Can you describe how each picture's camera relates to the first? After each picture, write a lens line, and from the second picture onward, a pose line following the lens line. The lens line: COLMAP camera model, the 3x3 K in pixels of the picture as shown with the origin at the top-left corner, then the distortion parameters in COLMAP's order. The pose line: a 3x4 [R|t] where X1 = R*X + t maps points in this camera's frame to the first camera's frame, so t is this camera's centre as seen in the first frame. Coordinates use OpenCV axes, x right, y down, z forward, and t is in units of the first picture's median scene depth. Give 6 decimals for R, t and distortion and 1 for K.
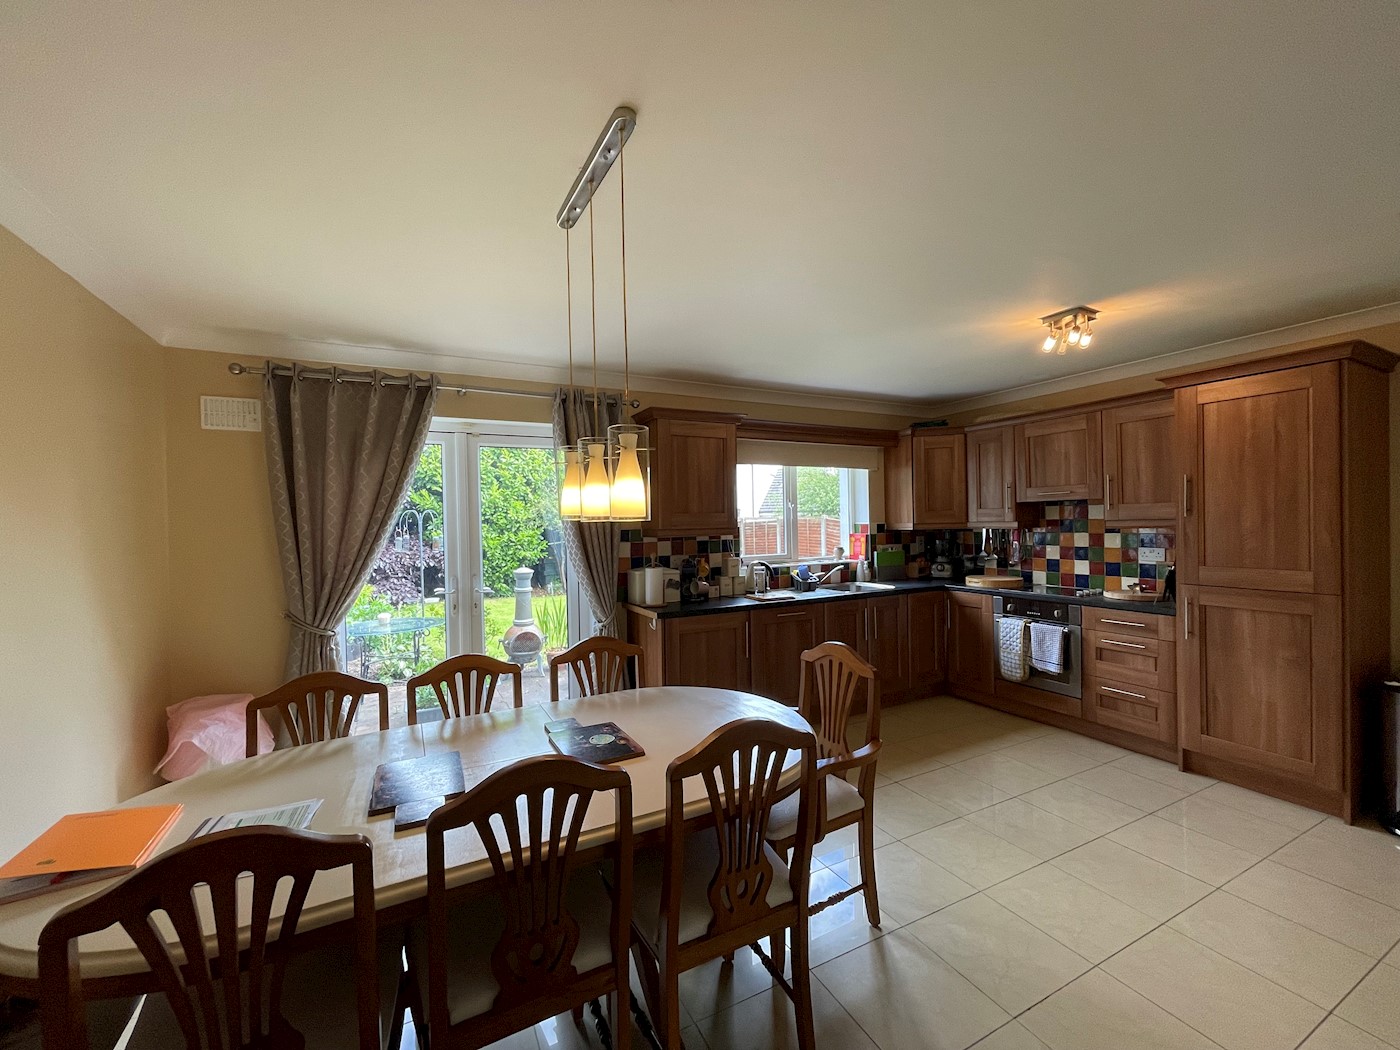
lens RADIAL K [[562.3, 0, 700.0], [0, 562.3, 525.0], [0, 0, 1]] dist [0.000563, 0.000027]
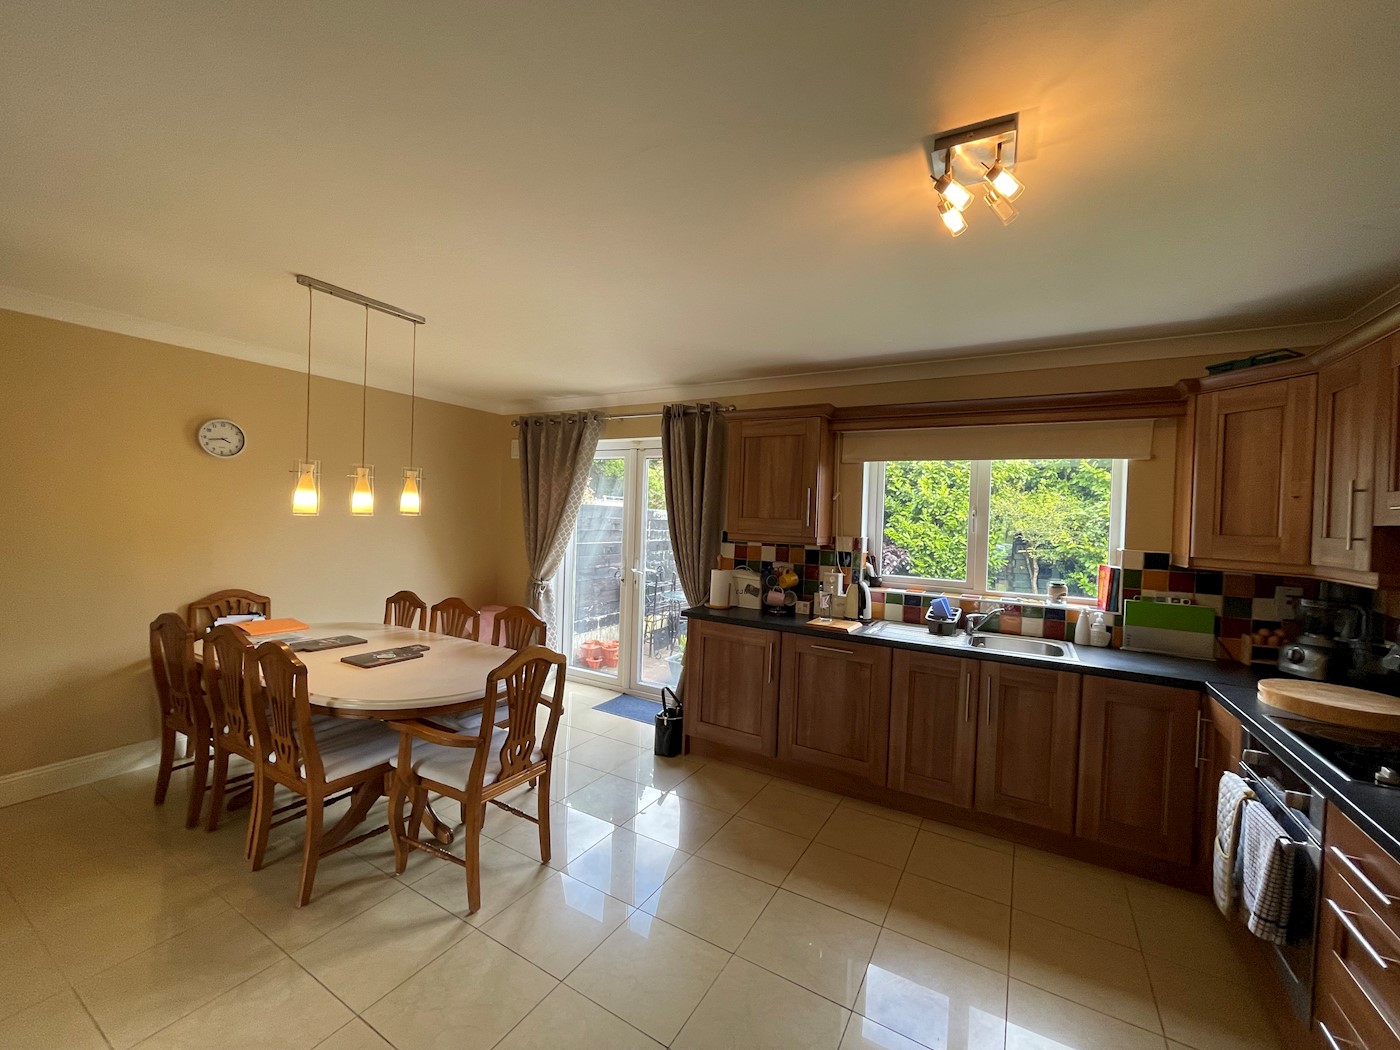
lens RADIAL K [[562.3, 0, 700.0], [0, 562.3, 525.0], [0, 0, 1]] dist [0.000563, 0.000027]
pose [[0.543163, 0.052411, -0.837990, 0.548318], [-0.049860, 0.998302, 0.030120, -0.024905], [0.838146, 0.025423, 0.544854, 0.304781]]
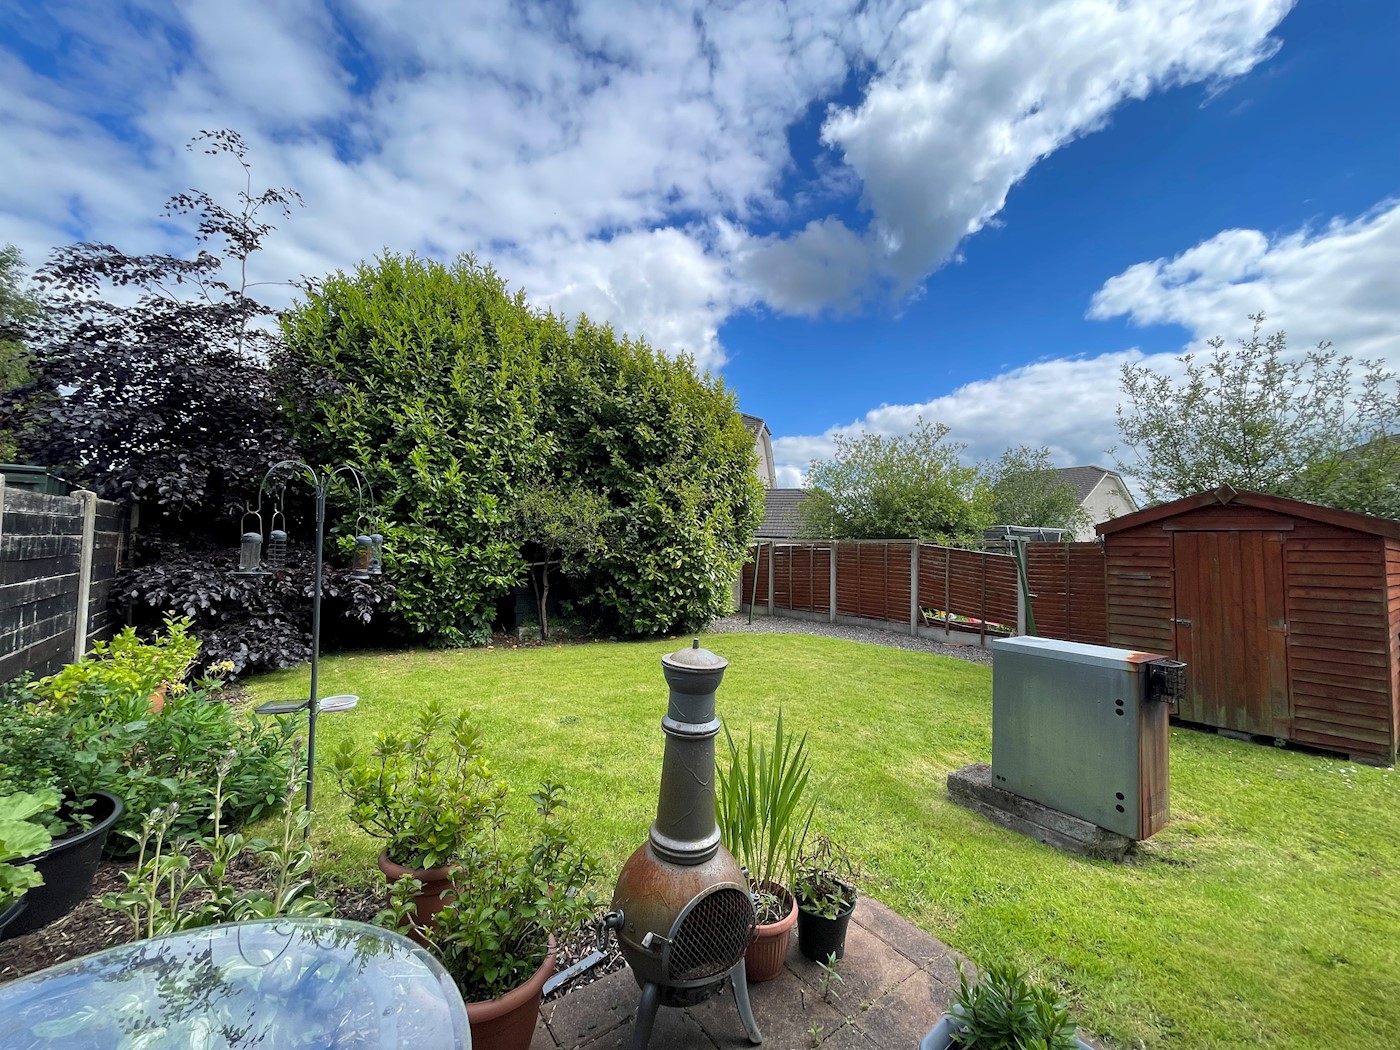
lens RADIAL K [[578.8, 0, 700.0], [0, 578.8, 525.0], [0, 0, 1]] dist [-0.001178, -0.000088]
pose [[0.992376, 0.043065, 0.115474, -0.423130], [-0.037187, 0.997924, -0.052580, 0.041581], [-0.117499, 0.047885, 0.991918, 0.877192]]
